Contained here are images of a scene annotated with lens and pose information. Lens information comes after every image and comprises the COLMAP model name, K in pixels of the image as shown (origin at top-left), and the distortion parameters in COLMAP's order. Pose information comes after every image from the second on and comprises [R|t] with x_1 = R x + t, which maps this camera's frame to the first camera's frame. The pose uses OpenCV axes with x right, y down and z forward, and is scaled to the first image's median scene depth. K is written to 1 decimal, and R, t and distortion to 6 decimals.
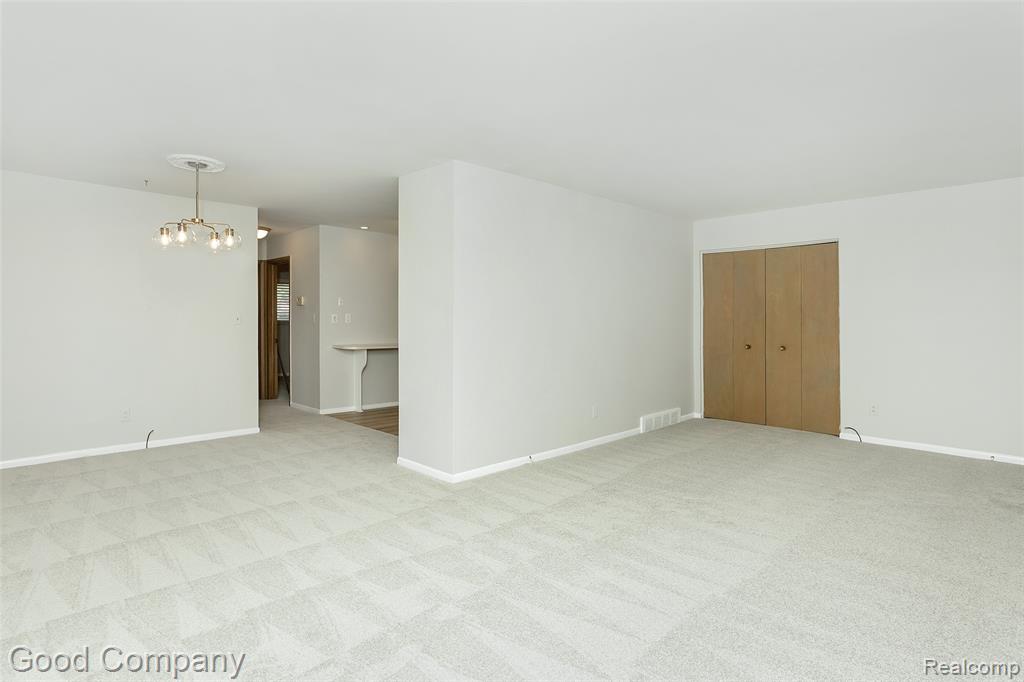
lens RADIAL K [[529.0, 0, 513.6], [0, 529.0, 325.4], [0, 0, 1]] dist [0.001277, 0.000363]
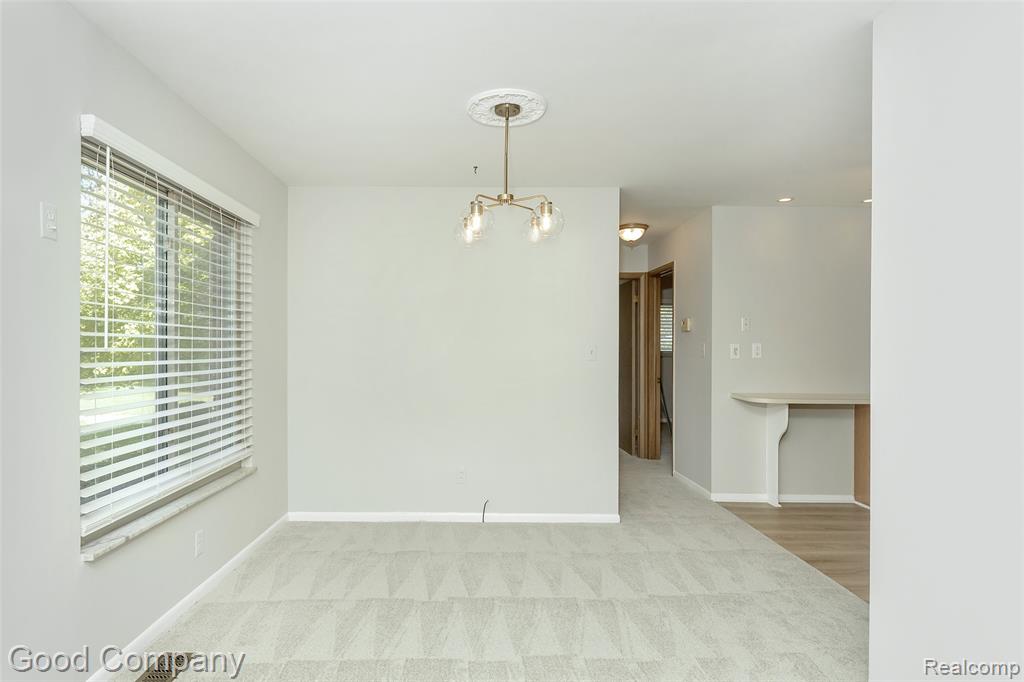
lens RADIAL K [[553.0, 0, 512.1], [0, 553.0, 353.4], [0, 0, 1]] dist [0.001163, 0.000344]
pose [[0.757873, 0.010662, -0.652315, -0.110883], [-0.006779, 0.999941, 0.008467, -0.015273], [0.652367, -0.001995, 0.757901, 0.332464]]
